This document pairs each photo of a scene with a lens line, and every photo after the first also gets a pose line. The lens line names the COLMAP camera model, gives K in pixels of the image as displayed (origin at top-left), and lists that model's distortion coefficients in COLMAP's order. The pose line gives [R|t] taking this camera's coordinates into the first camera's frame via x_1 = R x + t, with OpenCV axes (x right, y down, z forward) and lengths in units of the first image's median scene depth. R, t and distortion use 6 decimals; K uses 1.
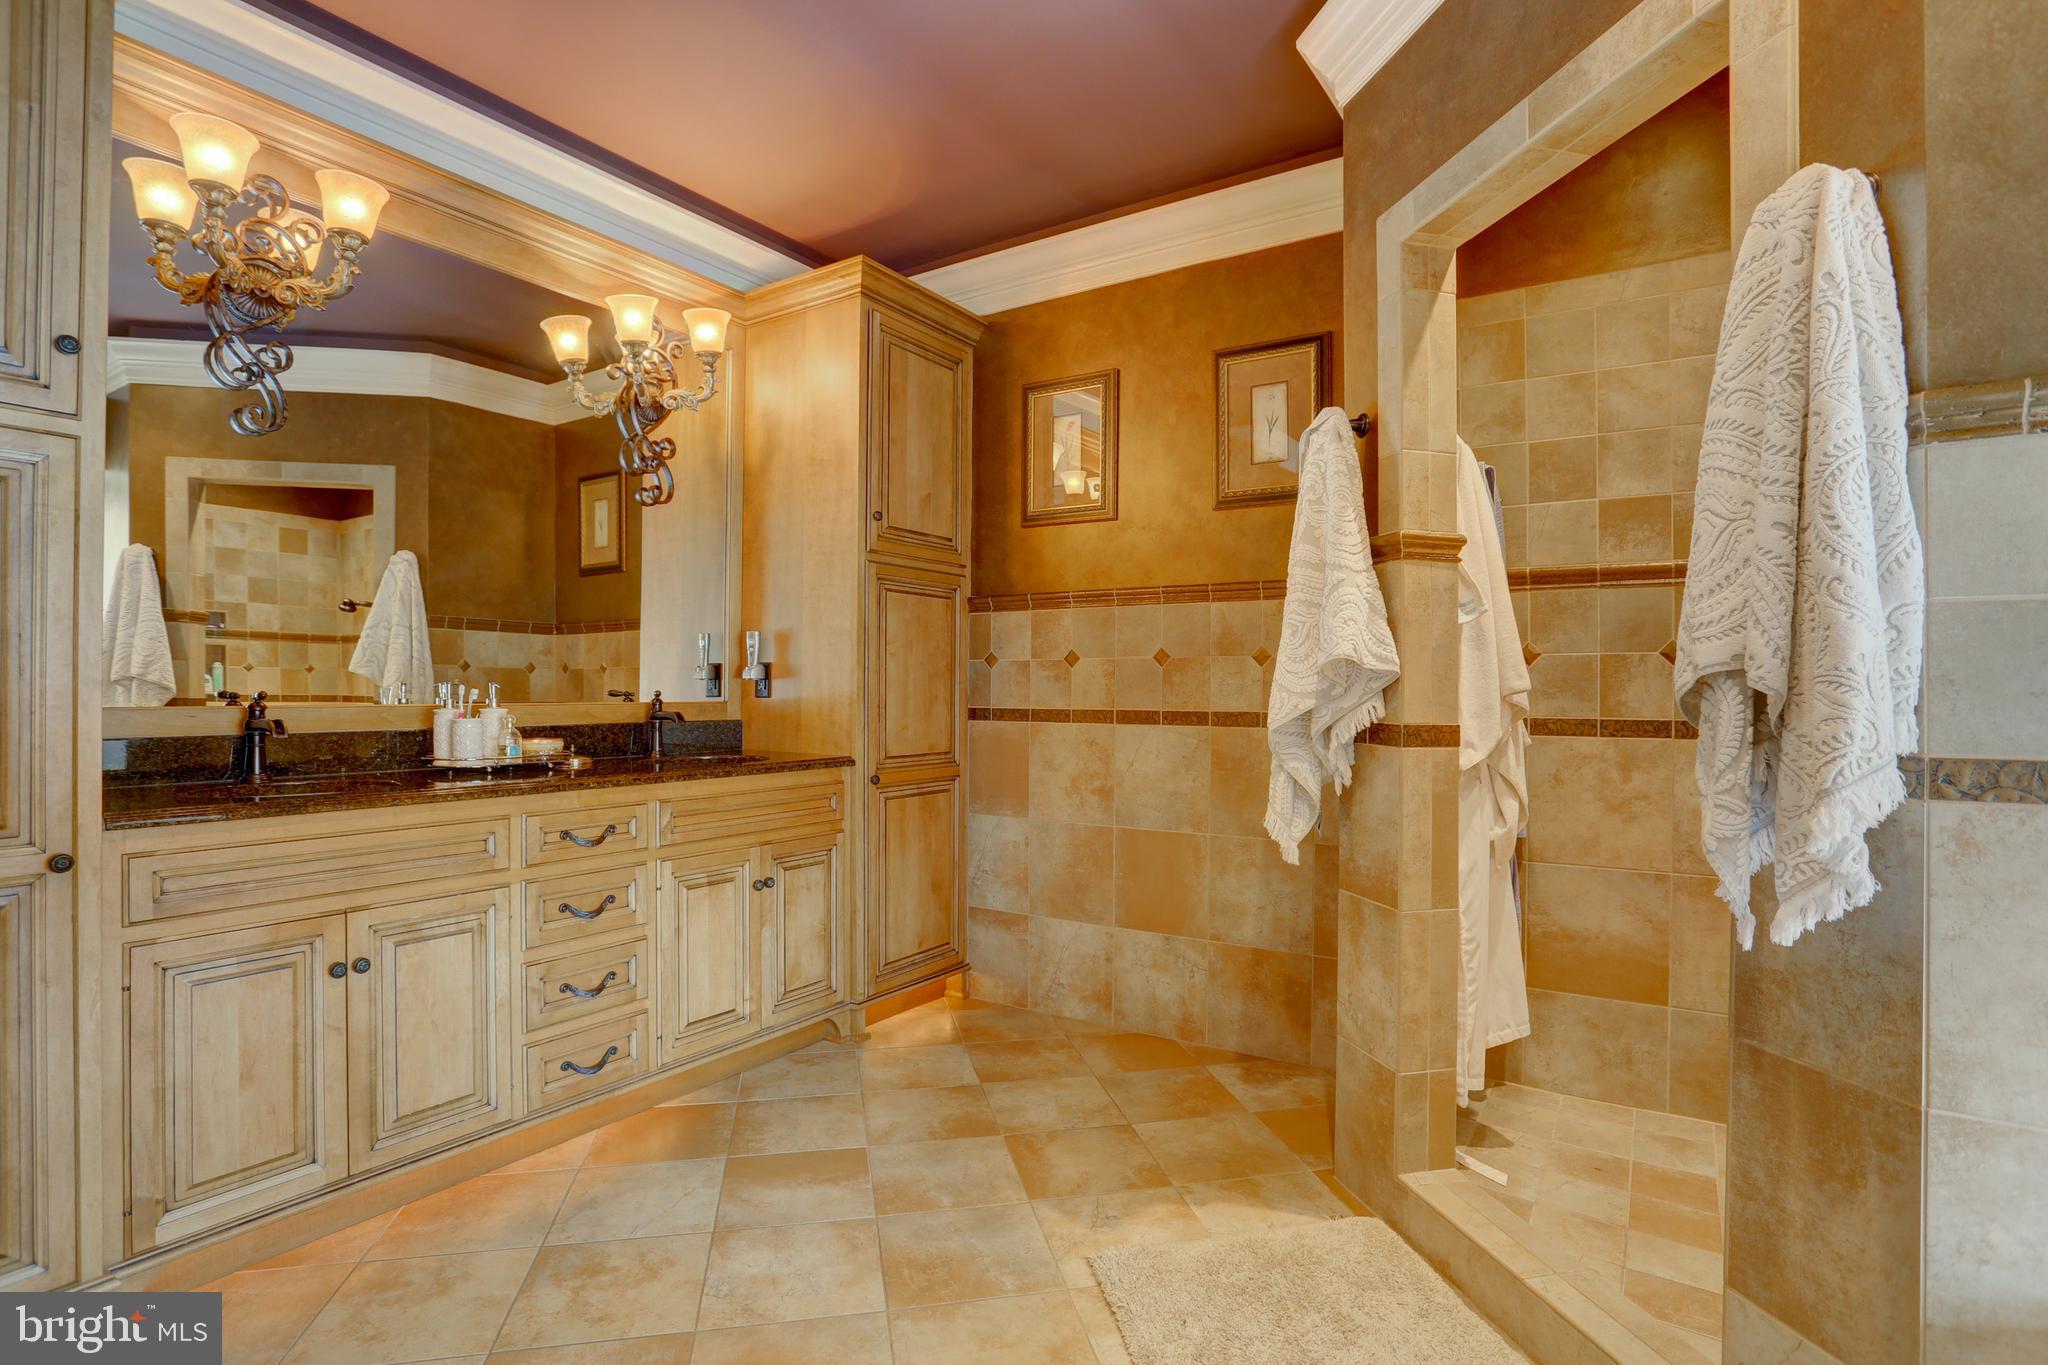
lens RADIAL K [[1004.6, 0, 1031.9], [0, 1004.6, 684.9], [0, 0, 1]] dist [-0.063236, 0.023027]
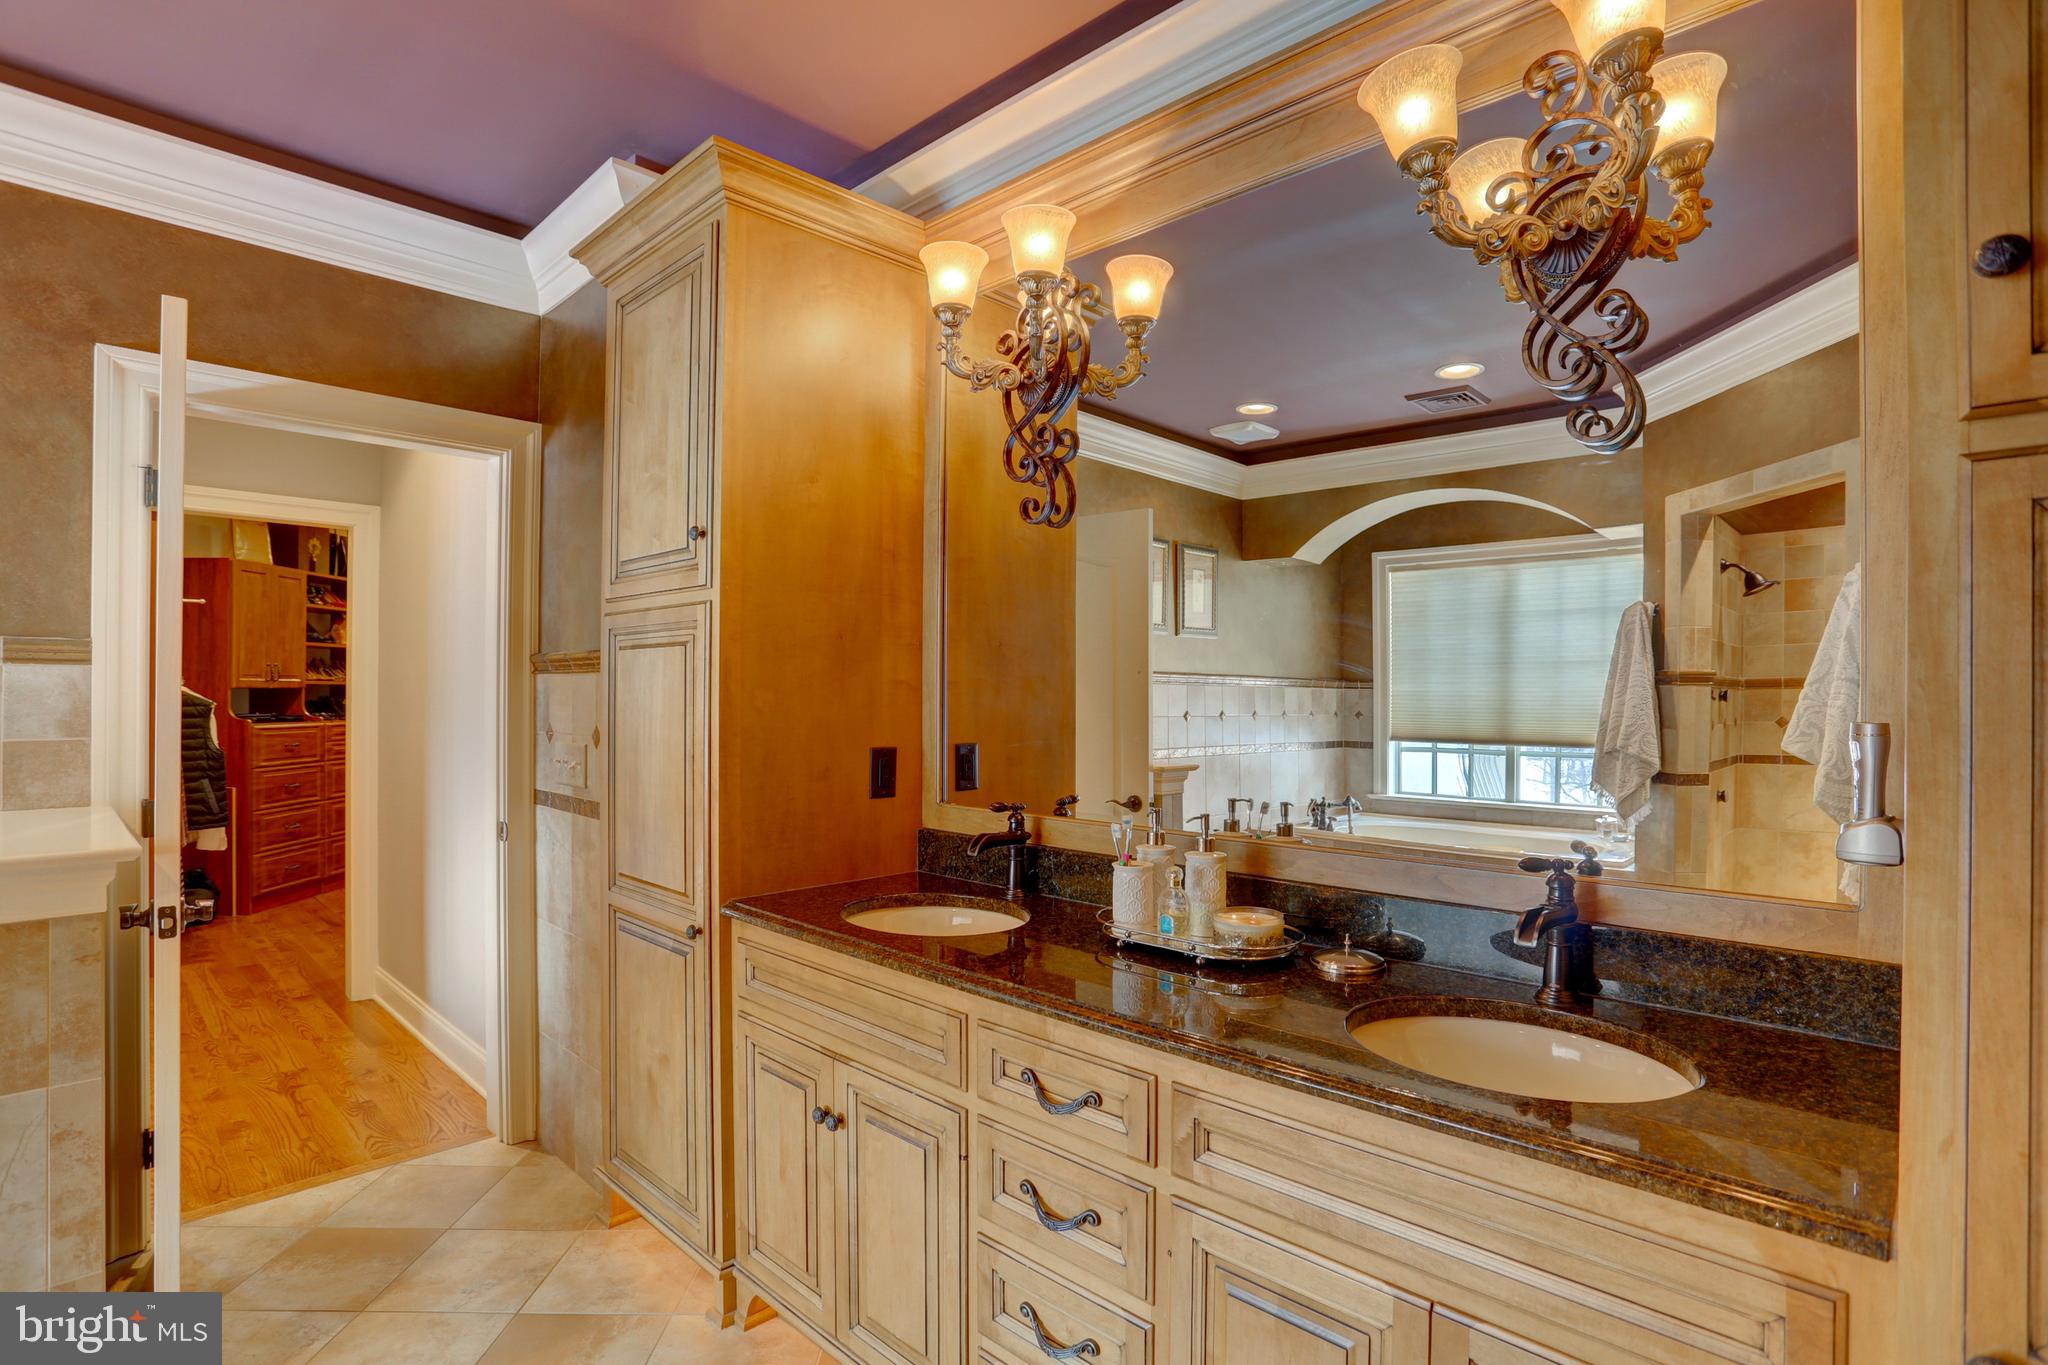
lens RADIAL K [[1004.6, 0, 1031.9], [0, 1004.6, 684.9], [0, 0, 1]] dist [-0.063236, 0.023027]
pose [[-0.208750, -0.021578, -0.977731, 0.094192], [0.002977, 0.999738, -0.022699, -0.048871], [0.977965, -0.007649, -0.208631, 0.645872]]
